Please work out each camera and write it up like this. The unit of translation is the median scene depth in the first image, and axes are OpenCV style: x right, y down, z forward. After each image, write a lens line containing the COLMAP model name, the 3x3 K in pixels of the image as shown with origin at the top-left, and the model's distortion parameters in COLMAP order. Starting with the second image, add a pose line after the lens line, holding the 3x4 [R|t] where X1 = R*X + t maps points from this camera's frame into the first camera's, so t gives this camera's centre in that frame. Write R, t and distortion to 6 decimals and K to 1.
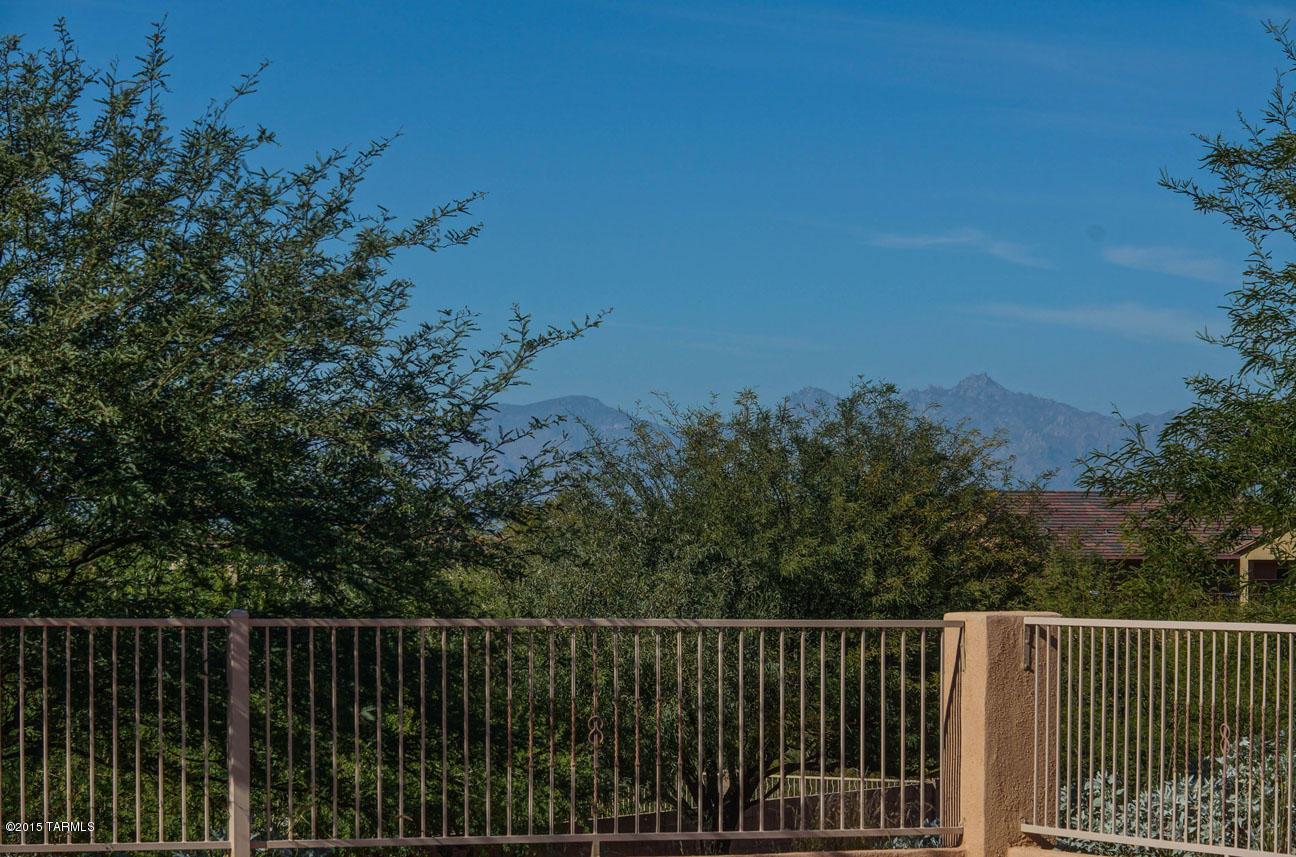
lens RADIAL K [[4537.9, 0, 647.4], [0, 4537.9, 430.1], [0, 0, 1]] dist [-0.448799, 0.000000]
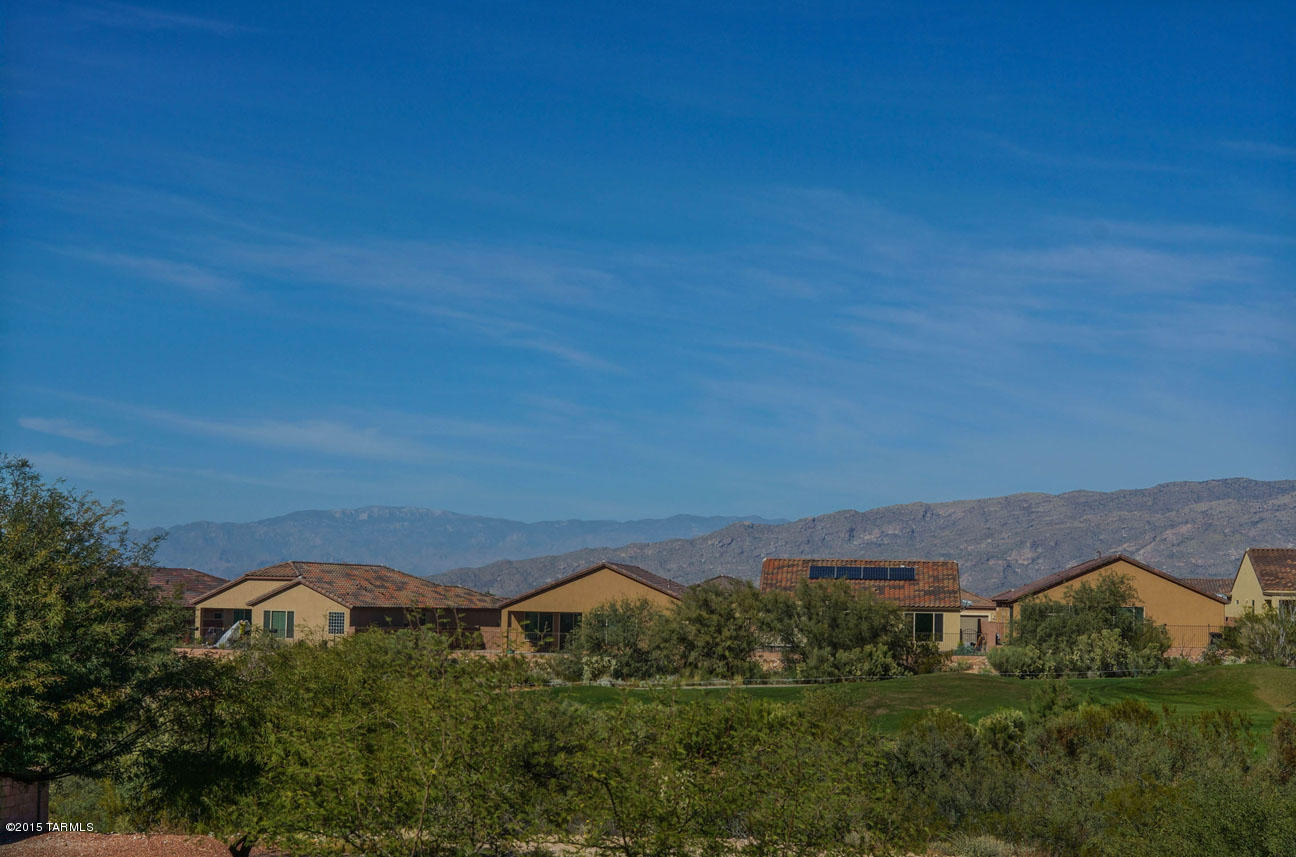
lens RADIAL K [[2221.2, 0, 648.0], [0, 2221.2, 430.6], [0, 0, 1]] dist [-0.006983, 0.000000]
pose [[0.926297, 0.042646, 0.374372, -0.015421], [-0.023538, 0.998183, -0.055467, 0.011135], [-0.376058, 0.042567, 0.925618, 0.389845]]
